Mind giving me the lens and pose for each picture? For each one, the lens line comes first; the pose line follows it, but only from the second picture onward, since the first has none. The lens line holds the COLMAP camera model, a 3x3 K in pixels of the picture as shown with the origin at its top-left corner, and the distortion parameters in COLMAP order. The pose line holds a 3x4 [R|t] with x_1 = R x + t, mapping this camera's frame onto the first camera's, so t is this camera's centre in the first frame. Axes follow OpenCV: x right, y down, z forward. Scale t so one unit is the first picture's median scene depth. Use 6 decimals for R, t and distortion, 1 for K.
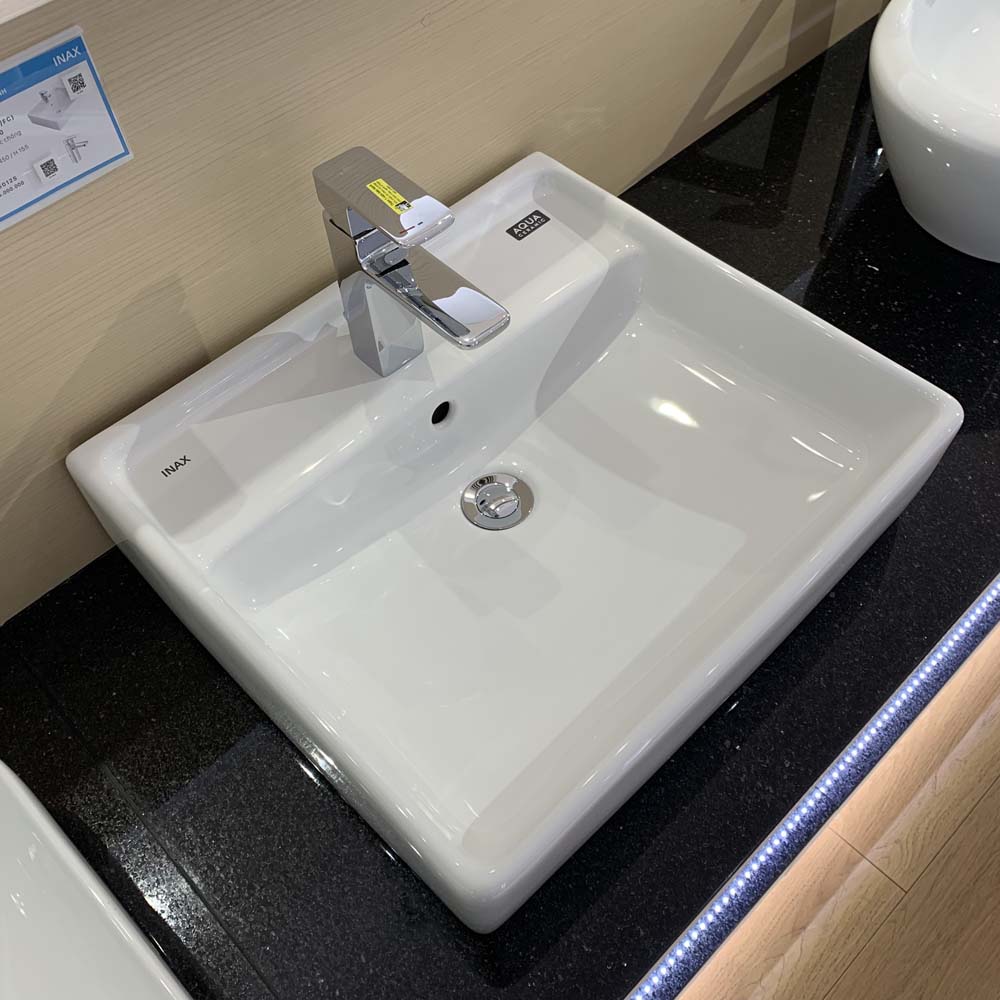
lens RADIAL K [[1042.0, 0, 507.2], [0, 1042.0, 500.8], [0, 0, 1]] dist [0.009629, -0.022236]
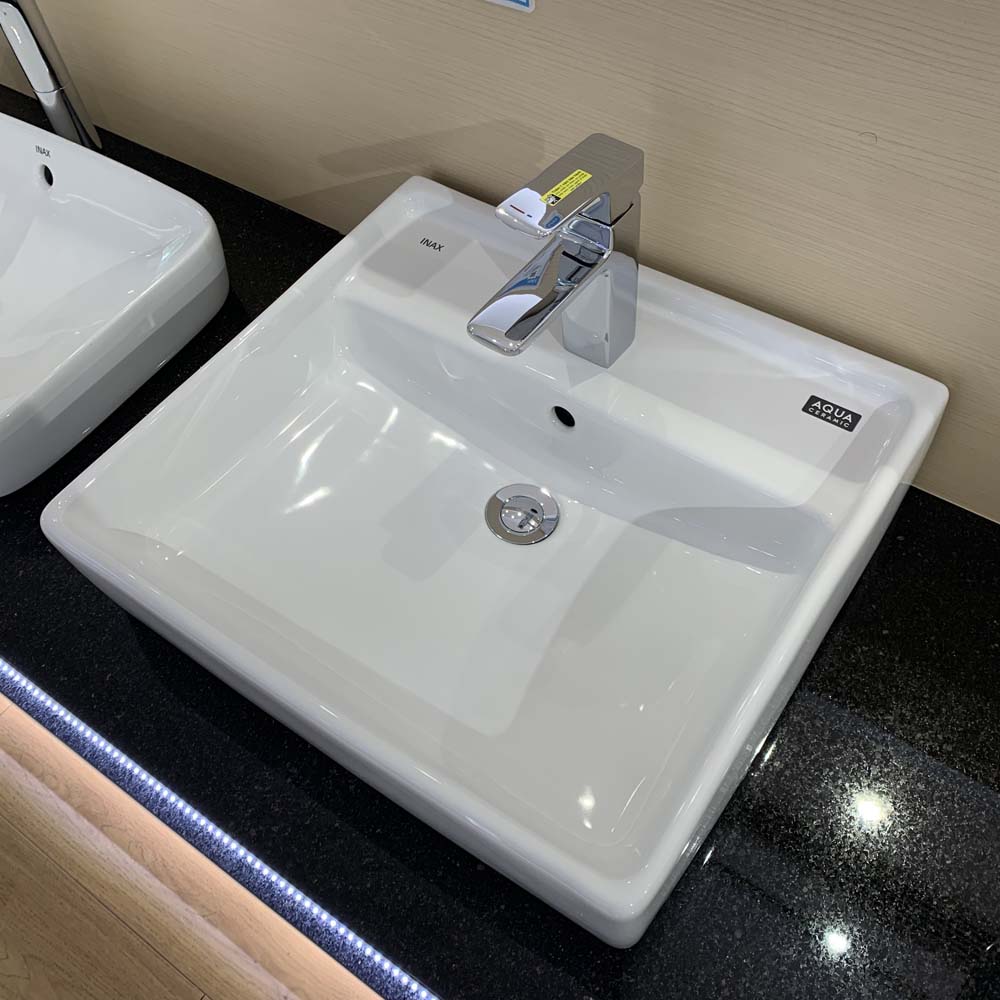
lens RADIAL K [[1042.0, 0, 507.2], [0, 1042.0, 500.8], [0, 0, 1]] dist [0.009629, -0.022236]
pose [[0.188549, 0.811487, -0.553117, 0.574686], [-0.760396, 0.477060, 0.440695, -0.471744], [0.621488, 0.337495, 0.707000, 0.321858]]
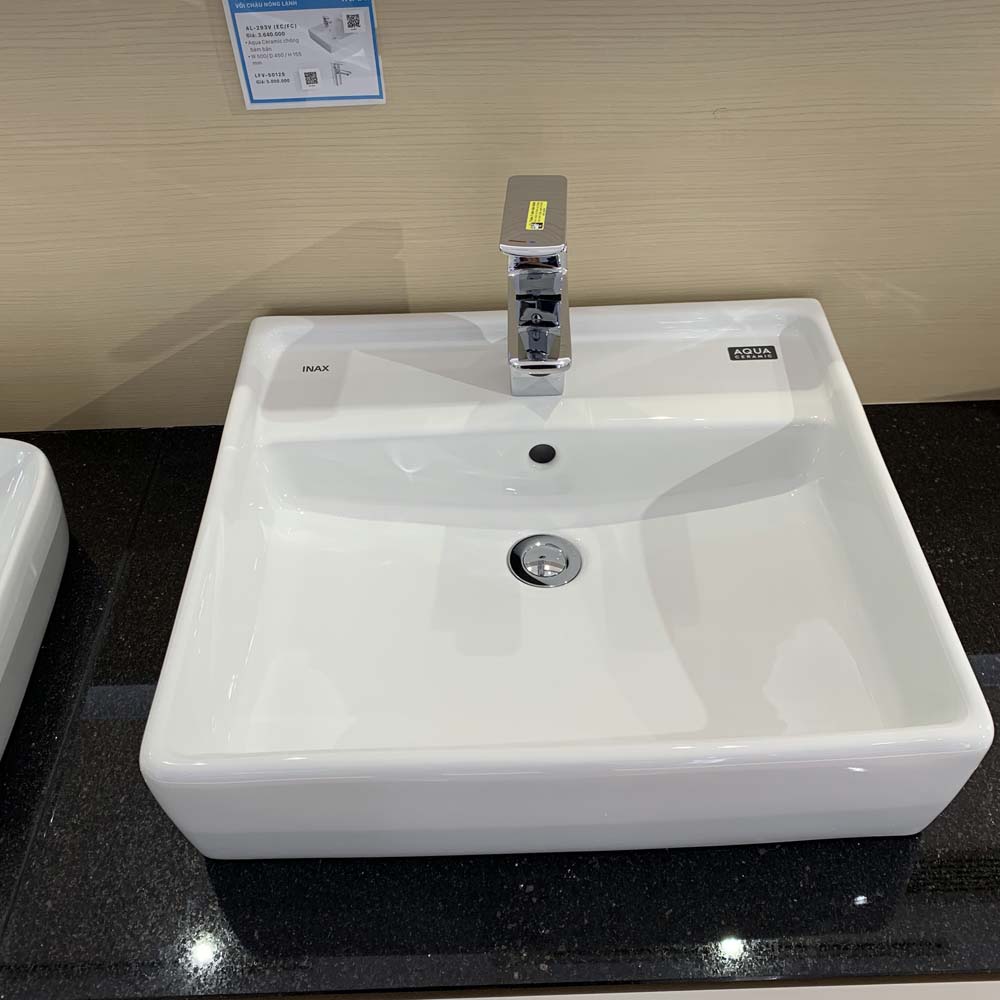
lens RADIAL K [[1042.0, 0, 507.2], [0, 1042.0, 500.8], [0, 0, 1]] dist [0.009629, -0.022236]
pose [[0.733587, 0.495388, -0.465232, 0.433839], [-0.557211, 0.830353, 0.005555, -0.035956], [0.389058, 0.255157, 0.885171, 0.112247]]
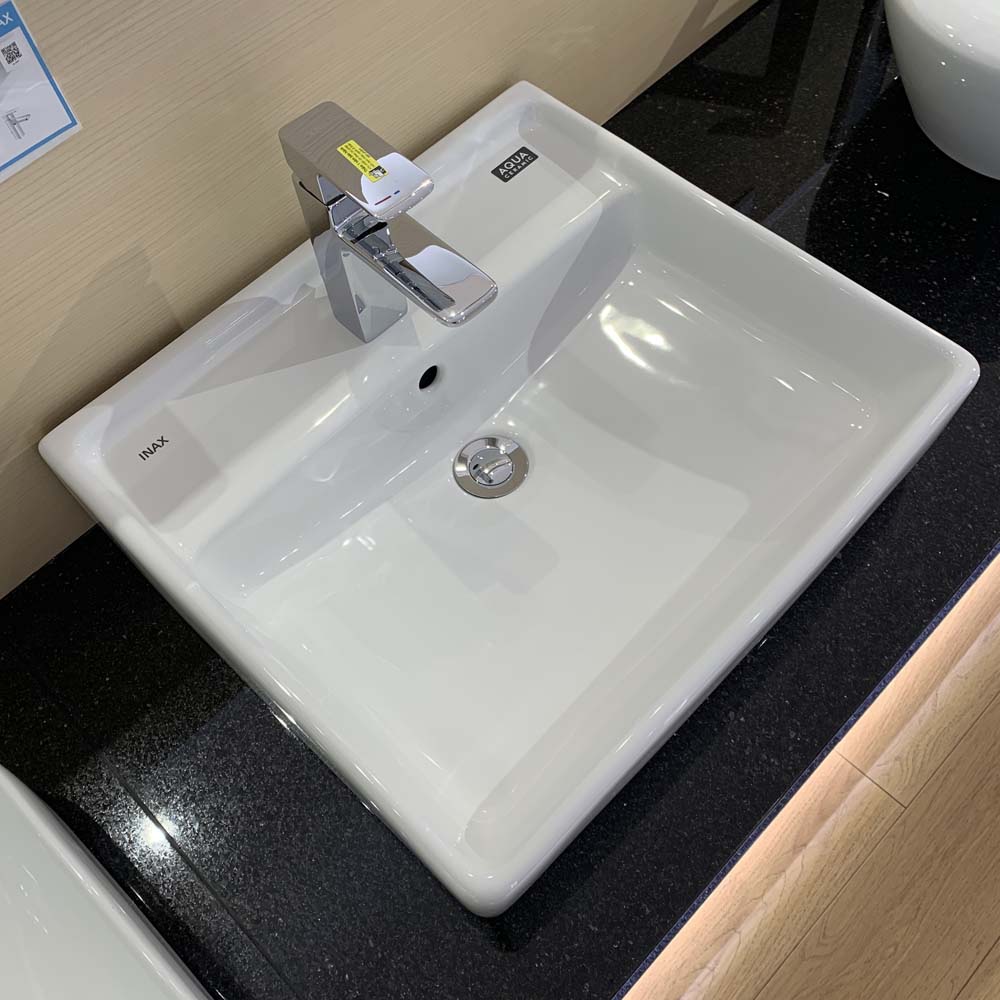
lens RADIAL K [[1043.4, 0, 501.8], [0, 1043.4, 511.8], [0, 0, 1]] dist [-0.004392, 0.001023]
pose [[0.999548, -0.029632, -0.004999, 0.004662], [0.030014, 0.992670, 0.117067, -0.077031], [0.001493, -0.117165, 0.993111, 0.043078]]
